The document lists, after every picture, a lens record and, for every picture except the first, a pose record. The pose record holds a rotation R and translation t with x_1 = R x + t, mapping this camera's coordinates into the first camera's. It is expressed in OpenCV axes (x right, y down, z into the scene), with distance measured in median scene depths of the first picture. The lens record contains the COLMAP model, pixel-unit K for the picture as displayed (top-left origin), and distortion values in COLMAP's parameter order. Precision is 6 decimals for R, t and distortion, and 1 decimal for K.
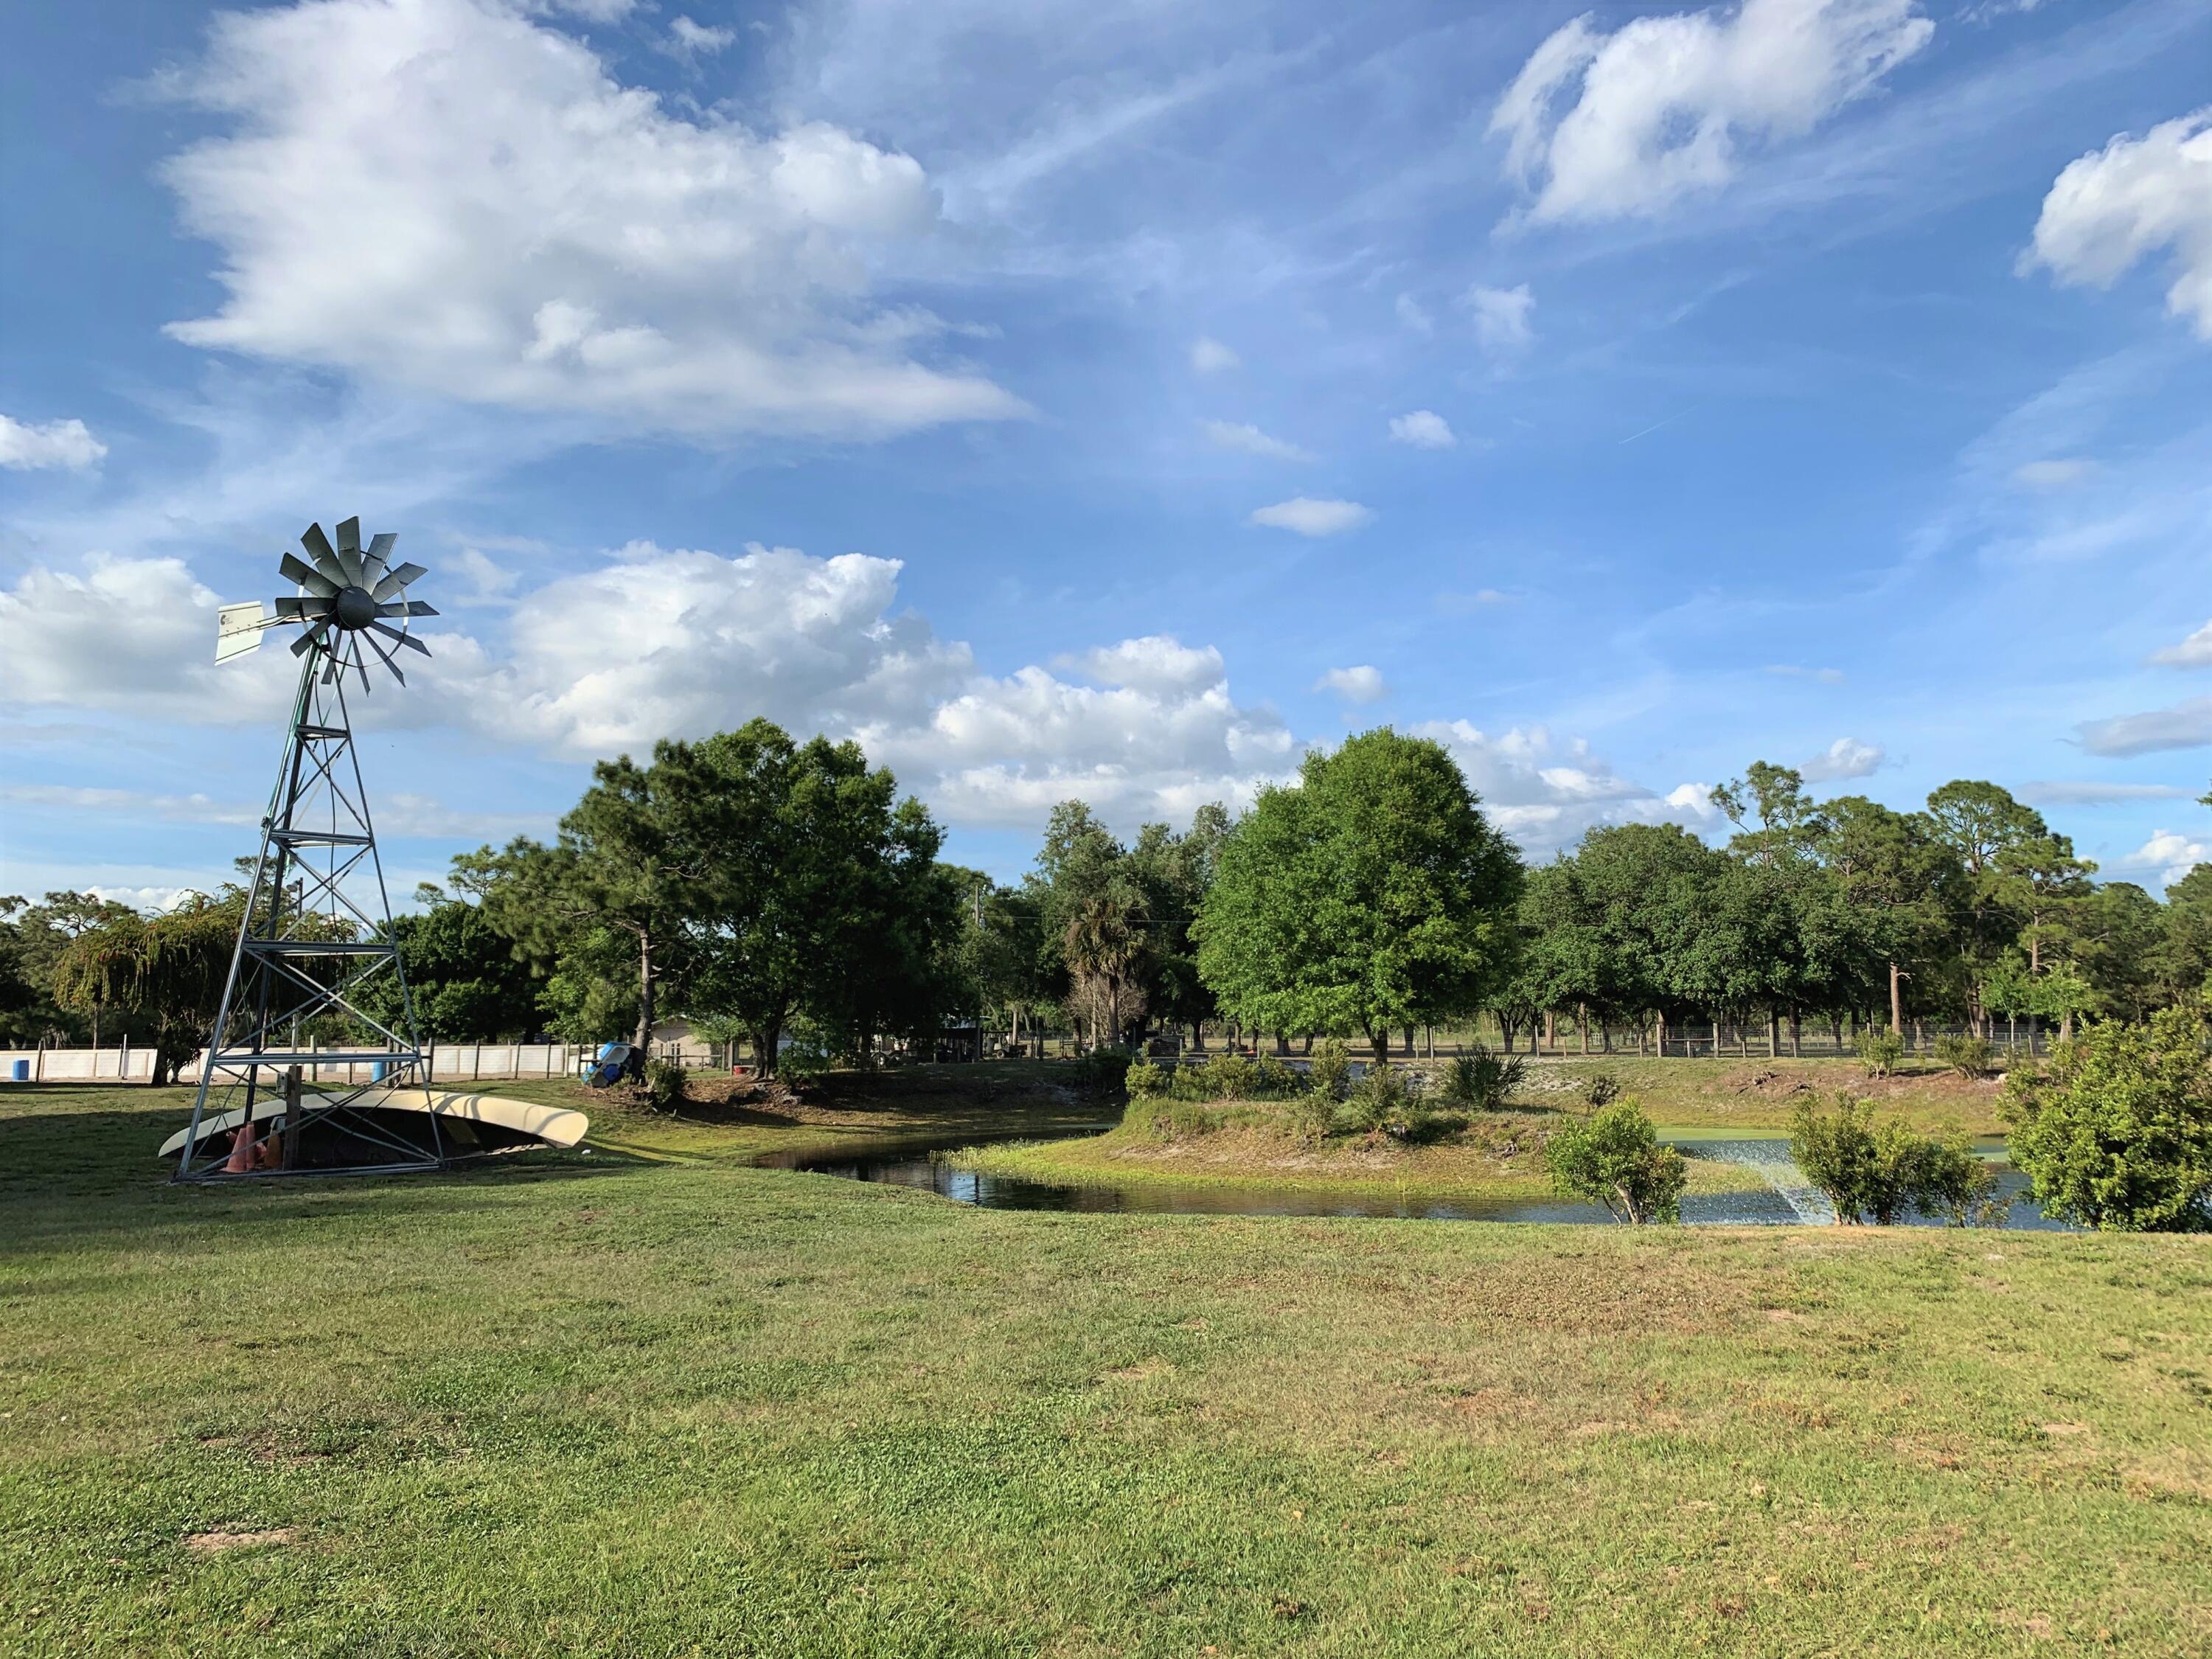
lens RADIAL K [[1663.7, 0, 1104.8], [0, 1663.7, 770.6], [0, 0, 1]] dist [0.034382, -0.091022]
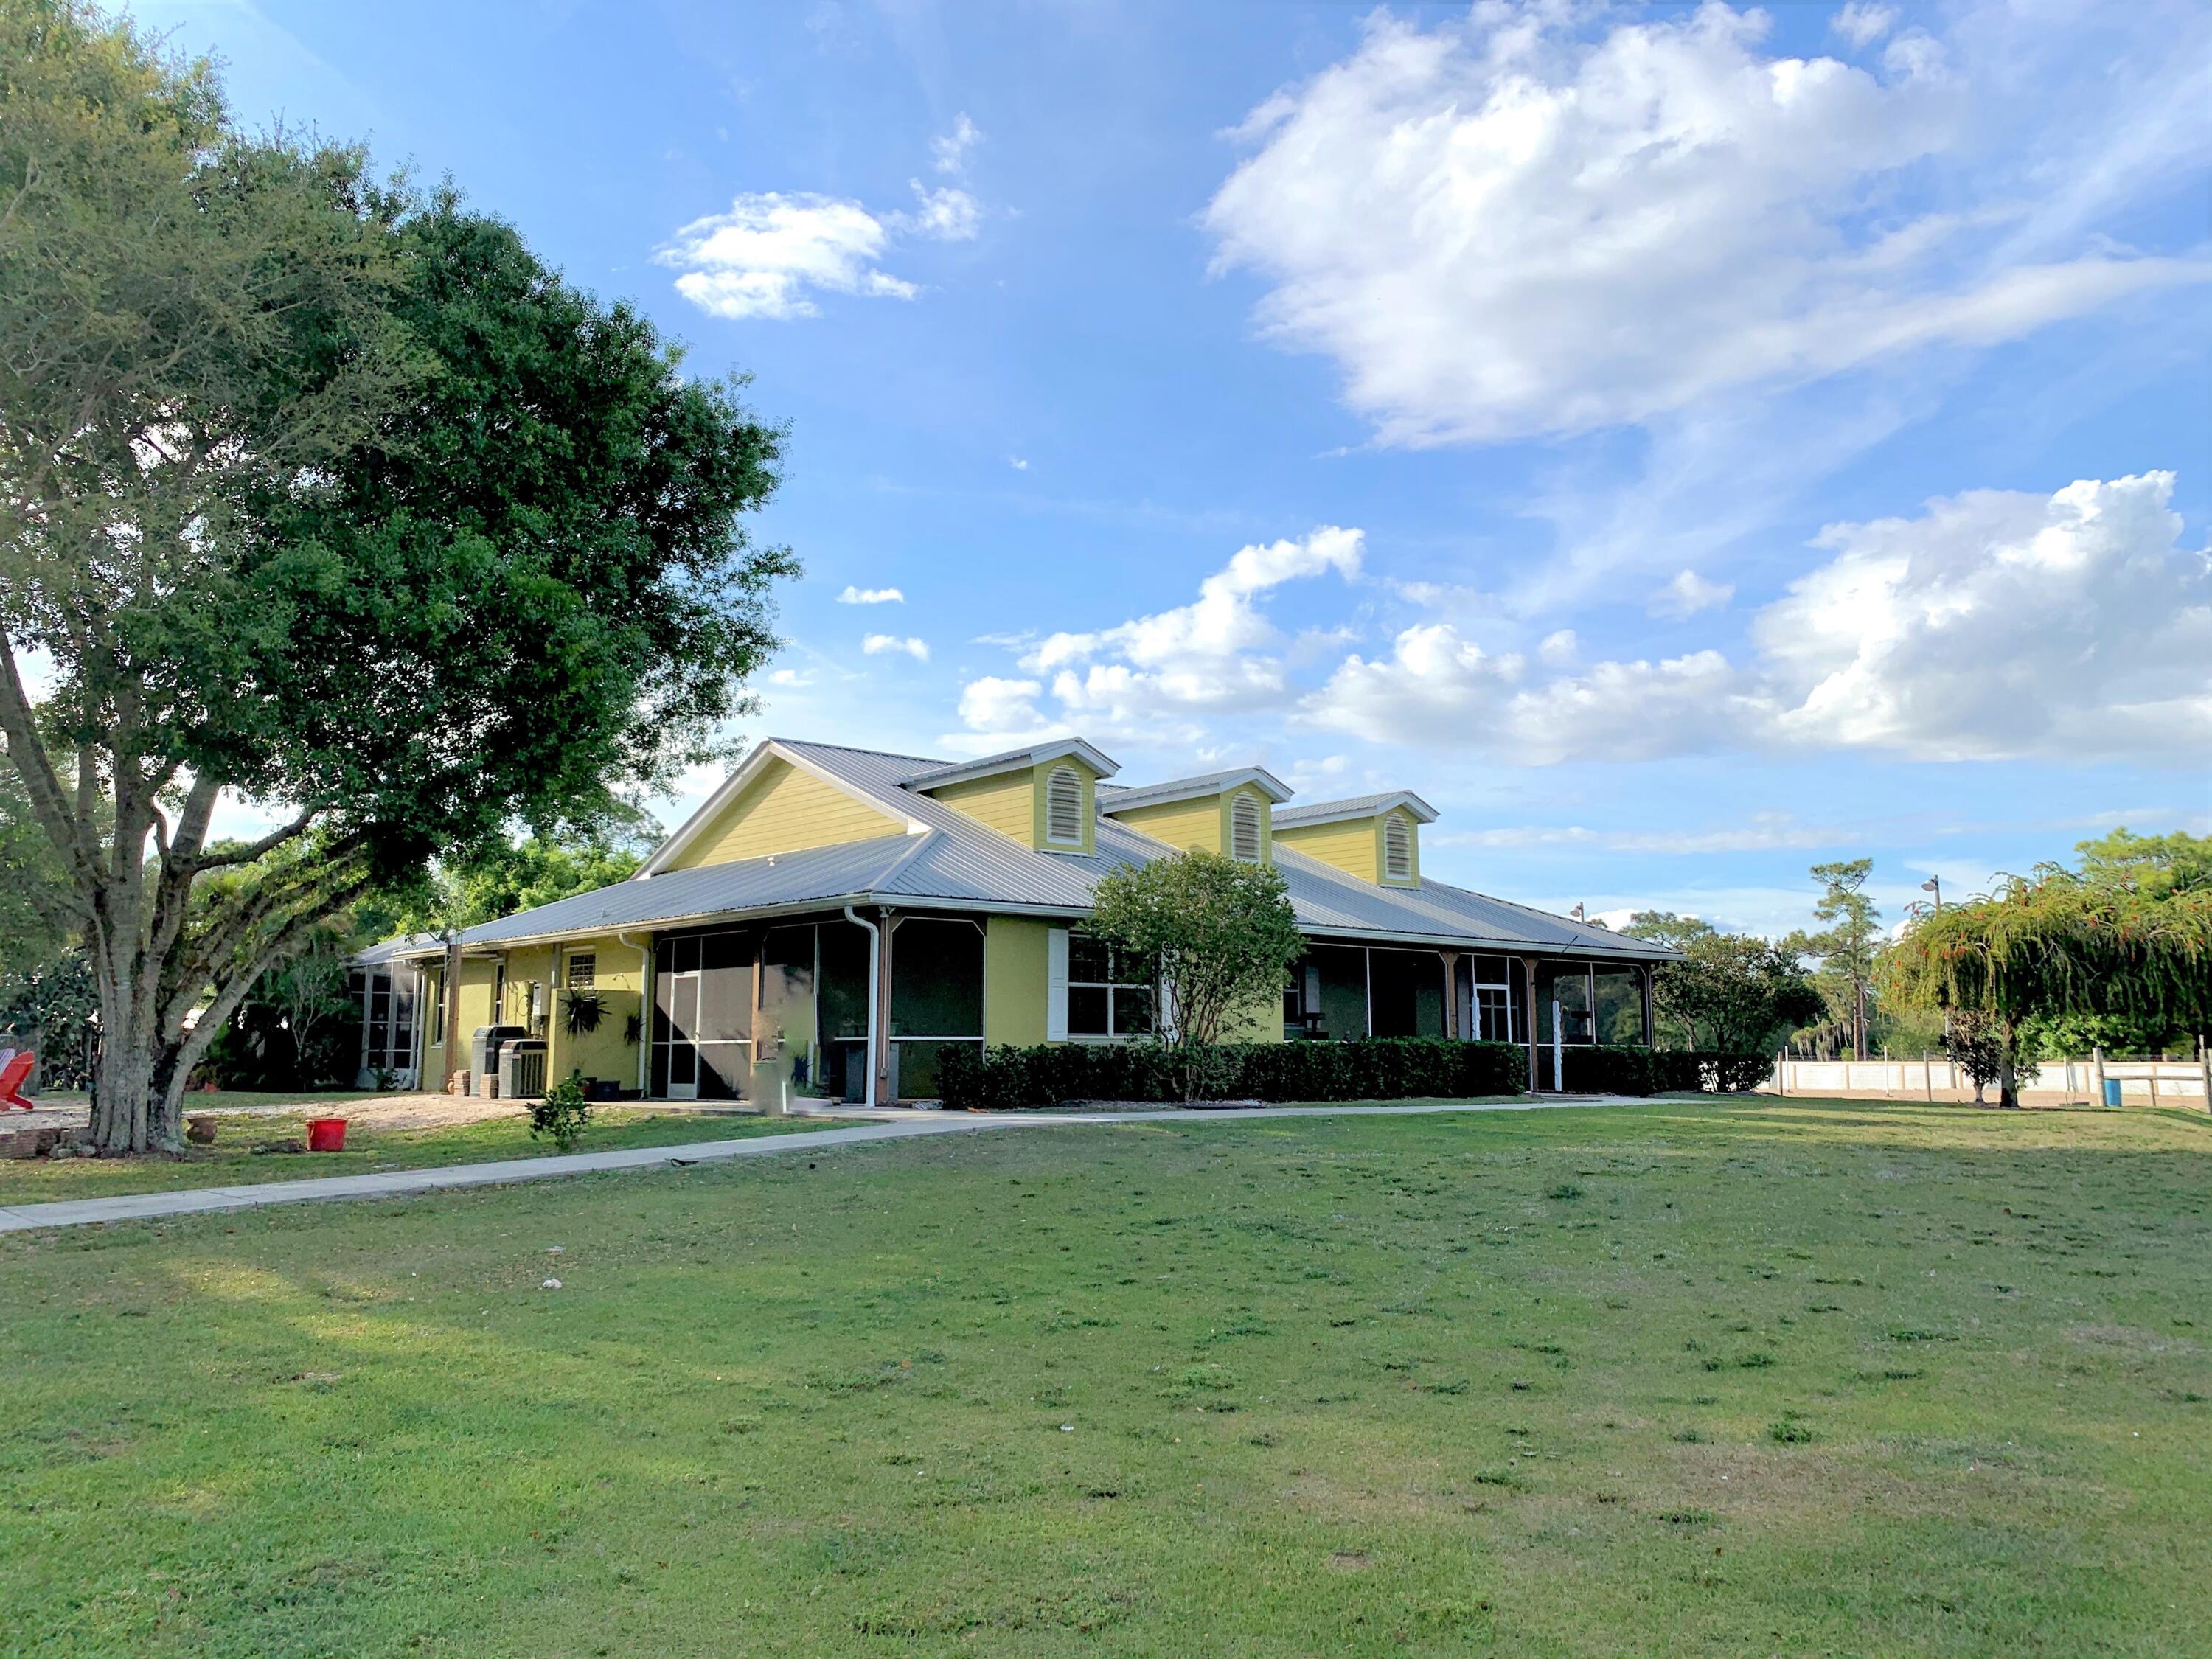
lens RADIAL K [[1724.4, 0, 1106.0], [0, 1724.4, 829.5], [0, 0, 1]] dist [0.143459, -0.365251]
pose [[0.650028, -0.084954, -0.755147, -0.153488], [0.110756, 0.993711, -0.016453, 0.012715], [0.751796, -0.072942, 0.655349, 0.078343]]
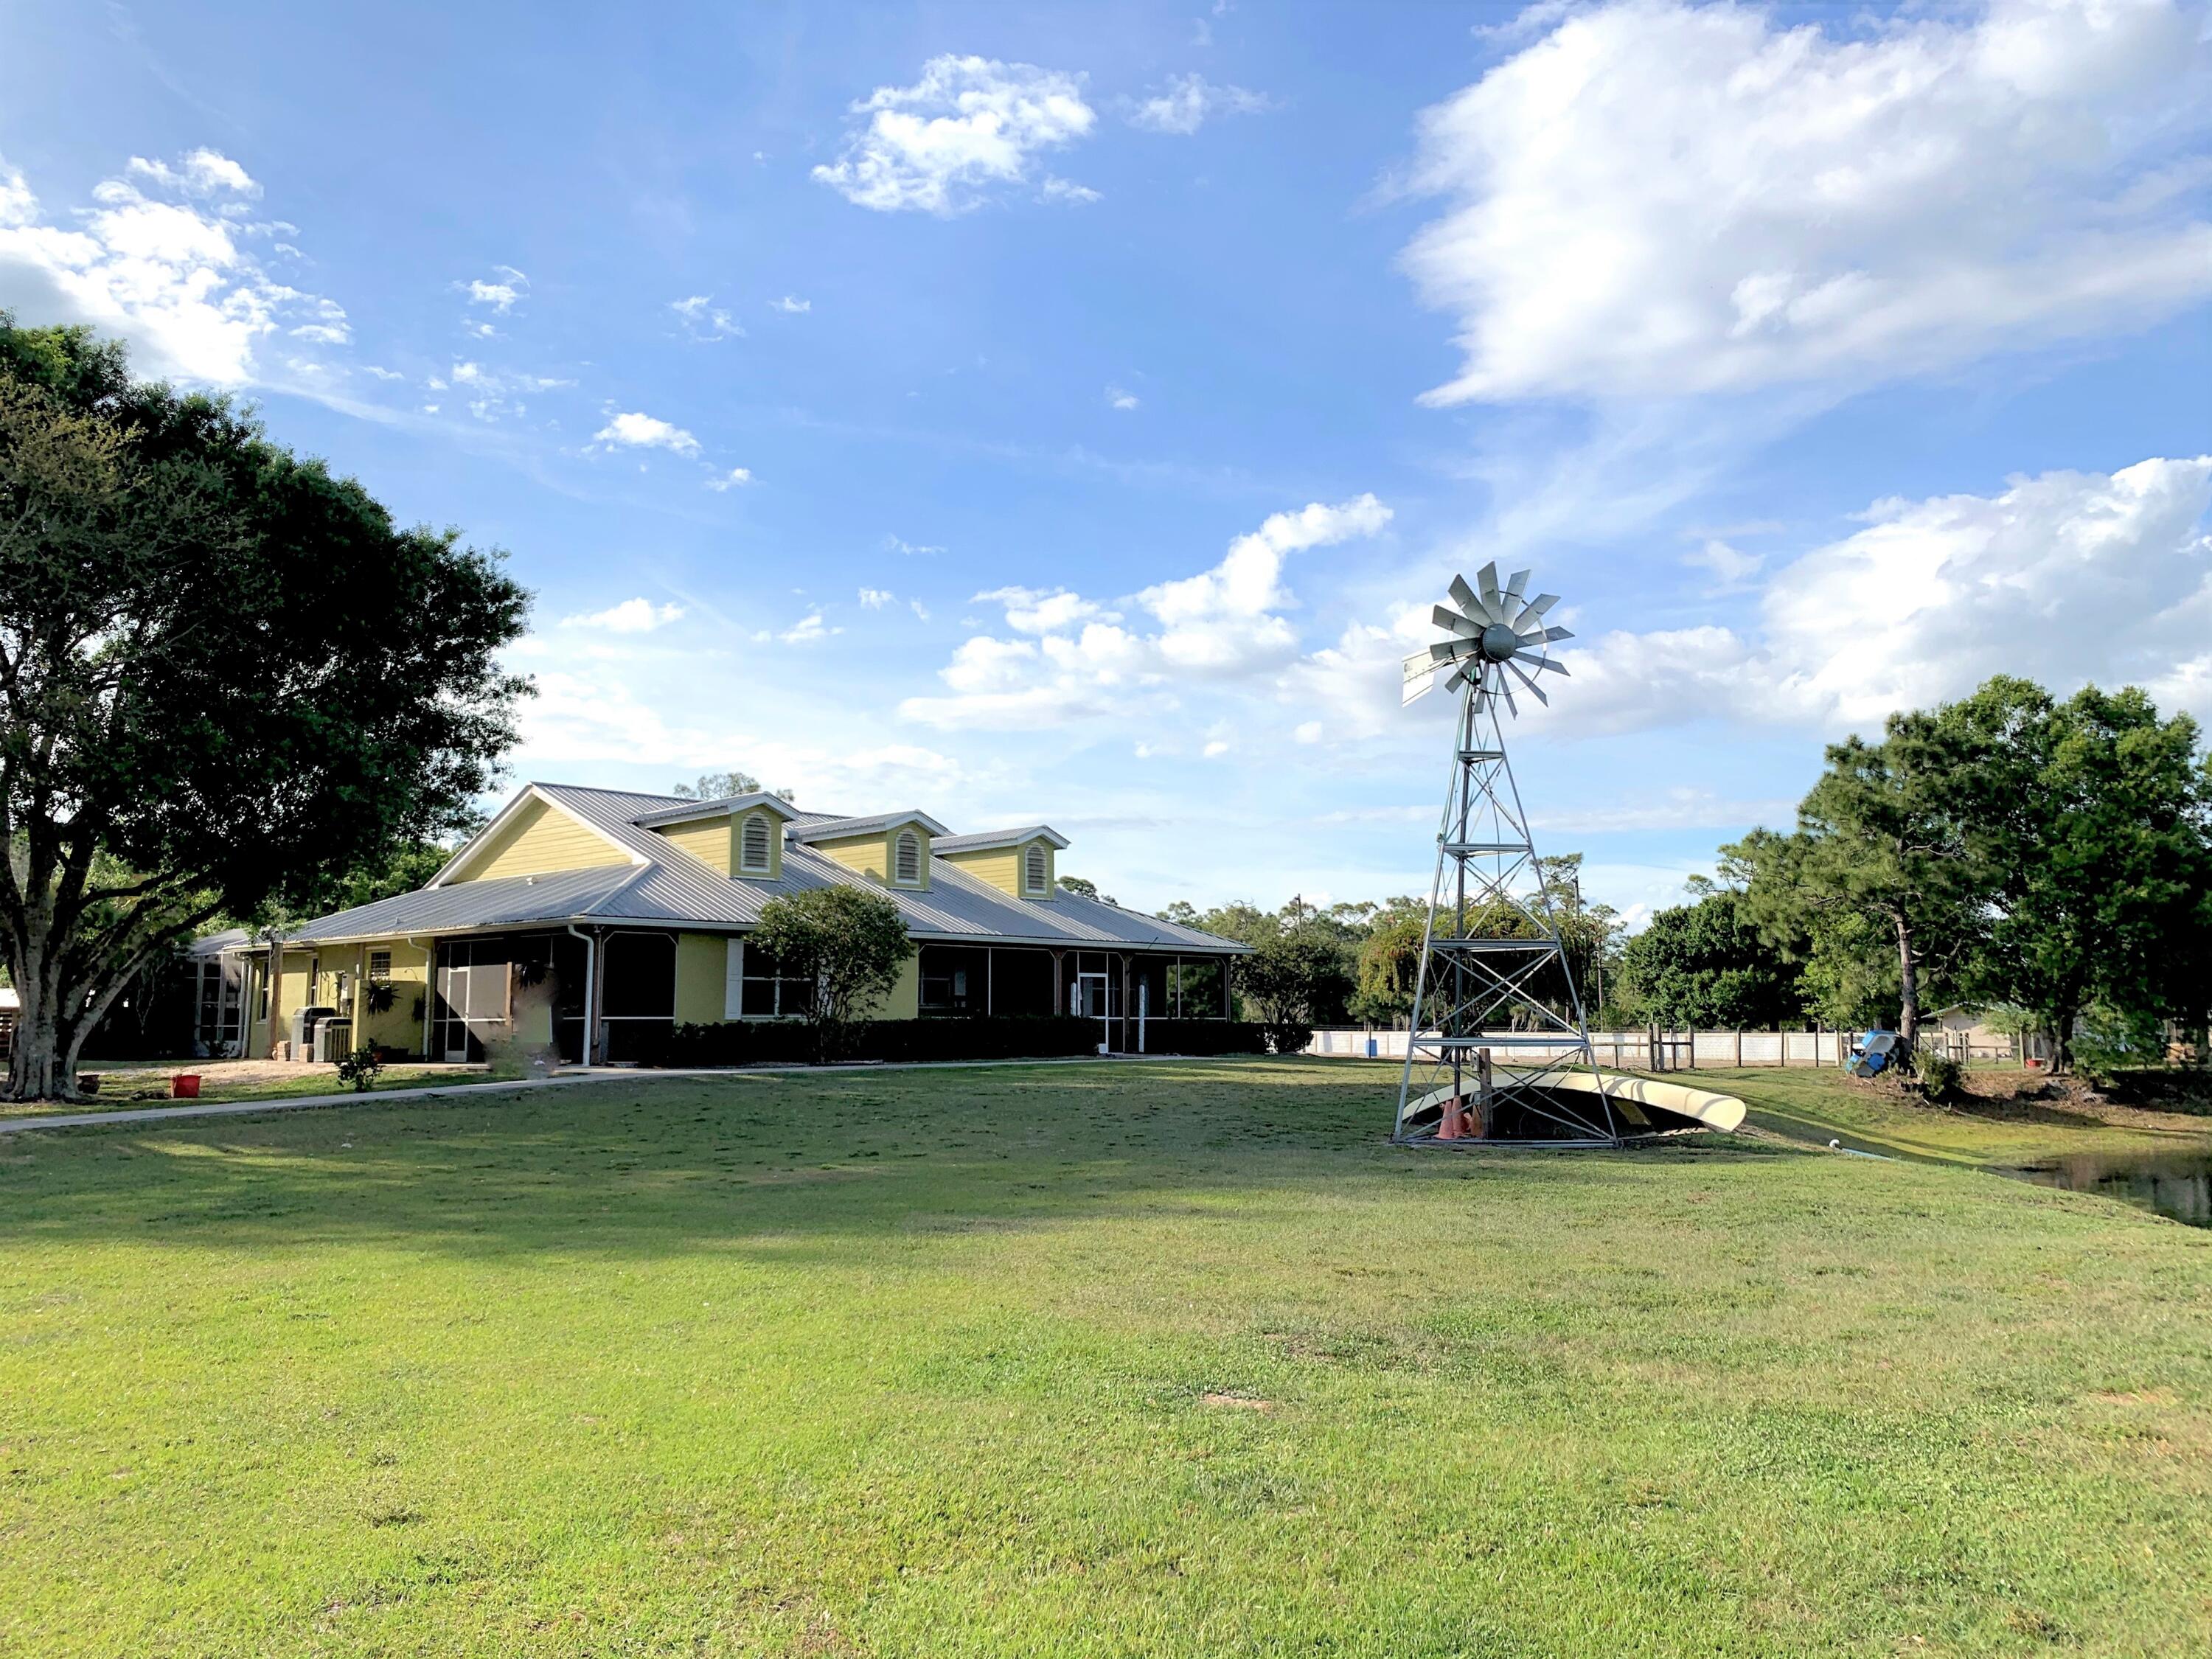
lens RADIAL K [[1680.8, 0, 1104.1], [0, 1680.8, 815.3], [0, 0, 1]] dist [0.059135, -0.090064]
pose [[0.725239, -0.075059, -0.684393, 0.059438], [0.100596, 0.994924, -0.002517, -0.002891], [0.681108, -0.067022, 0.729109, -0.007007]]
